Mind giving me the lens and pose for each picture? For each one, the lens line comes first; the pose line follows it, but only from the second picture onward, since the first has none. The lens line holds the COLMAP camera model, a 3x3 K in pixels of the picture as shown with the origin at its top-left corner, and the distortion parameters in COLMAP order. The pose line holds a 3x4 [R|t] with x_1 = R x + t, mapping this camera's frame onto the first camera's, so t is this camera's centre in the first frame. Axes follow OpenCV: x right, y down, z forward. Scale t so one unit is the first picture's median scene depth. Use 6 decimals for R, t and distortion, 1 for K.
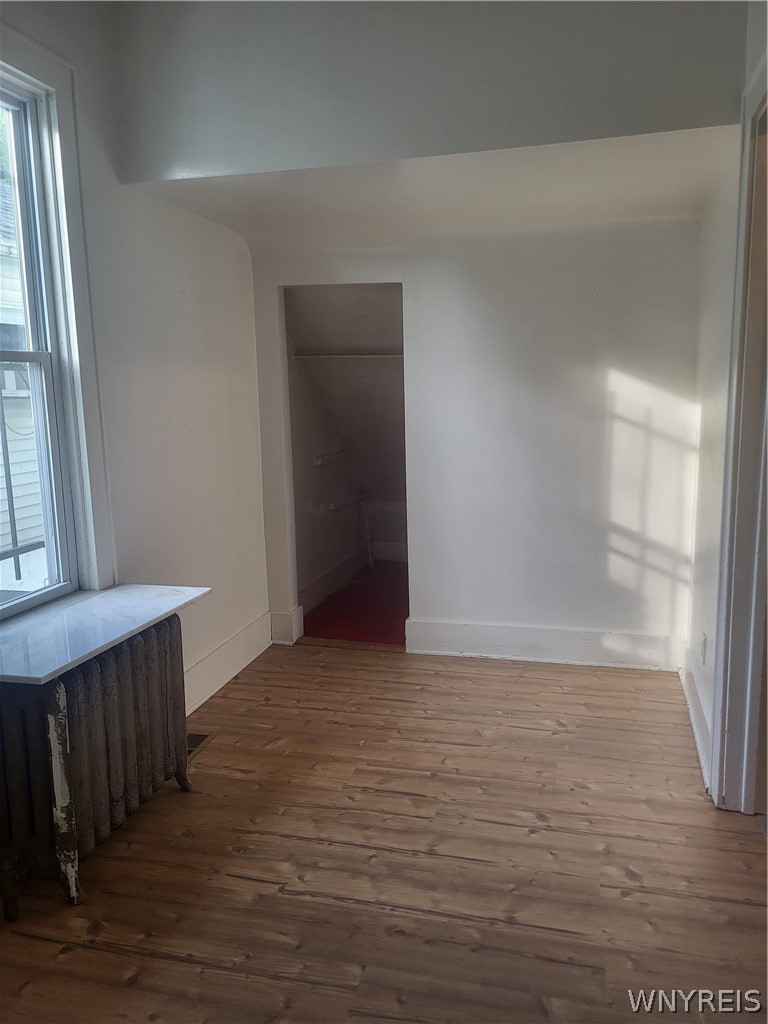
lens RADIAL K [[786.7, 0, 384.0], [0, 786.7, 512.0], [0, 0, 1]] dist [0.026405, -0.010338]
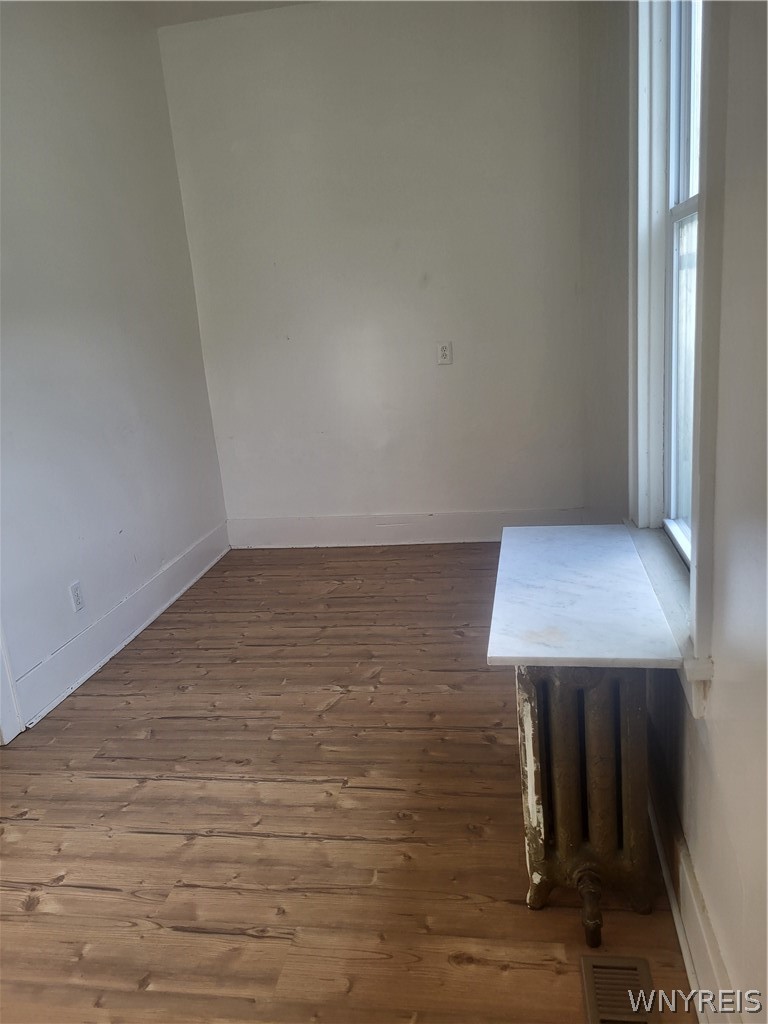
lens RADIAL K [[786.7, 0, 384.0], [0, 786.7, 512.0], [0, 0, 1]] dist [0.026405, -0.010338]
pose [[-0.990189, 0.120686, -0.070425, -0.140648], [0.081561, 0.908430, 0.410004, -0.264958], [0.113458, 0.400238, -0.909361, 1.707573]]
